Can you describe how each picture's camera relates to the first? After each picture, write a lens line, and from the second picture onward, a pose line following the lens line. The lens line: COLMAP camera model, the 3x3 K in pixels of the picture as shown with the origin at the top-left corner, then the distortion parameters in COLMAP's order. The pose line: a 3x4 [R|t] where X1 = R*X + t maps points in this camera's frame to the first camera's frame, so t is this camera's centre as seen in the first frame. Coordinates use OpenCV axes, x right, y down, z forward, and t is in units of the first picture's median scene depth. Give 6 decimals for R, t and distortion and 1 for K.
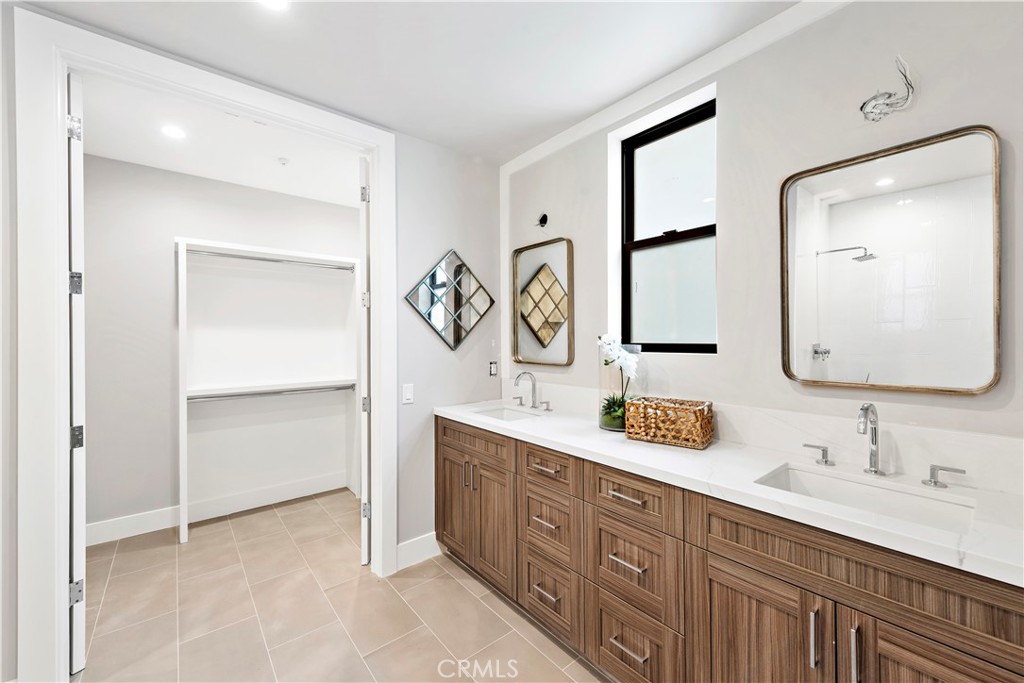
lens RADIAL K [[409.2, 0, 513.3], [0, 409.2, 335.9], [0, 0, 1]] dist [0.014393, -0.003626]
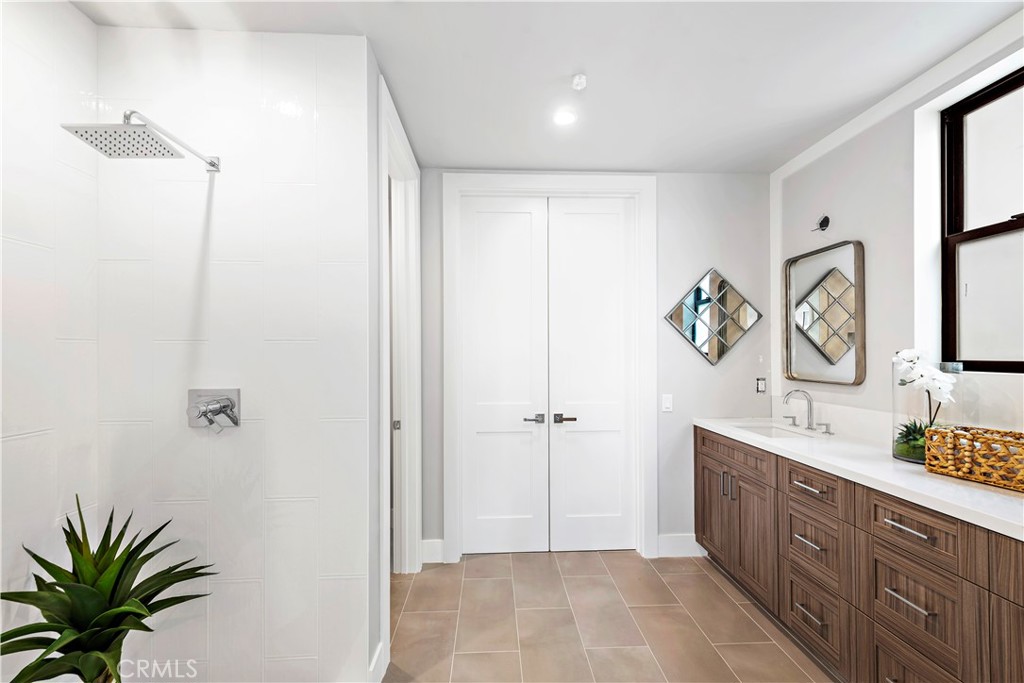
lens RADIAL K [[409.2, 0, 505.6], [0, 409.2, 351.6], [0, 0, 1]] dist [0.014393, -0.003626]
pose [[0.793582, 0.000405, -0.608463, 0.100297], [0.000906, 0.999998, 0.001847, -0.002359], [0.608462, -0.002017, 0.793580, -0.213954]]
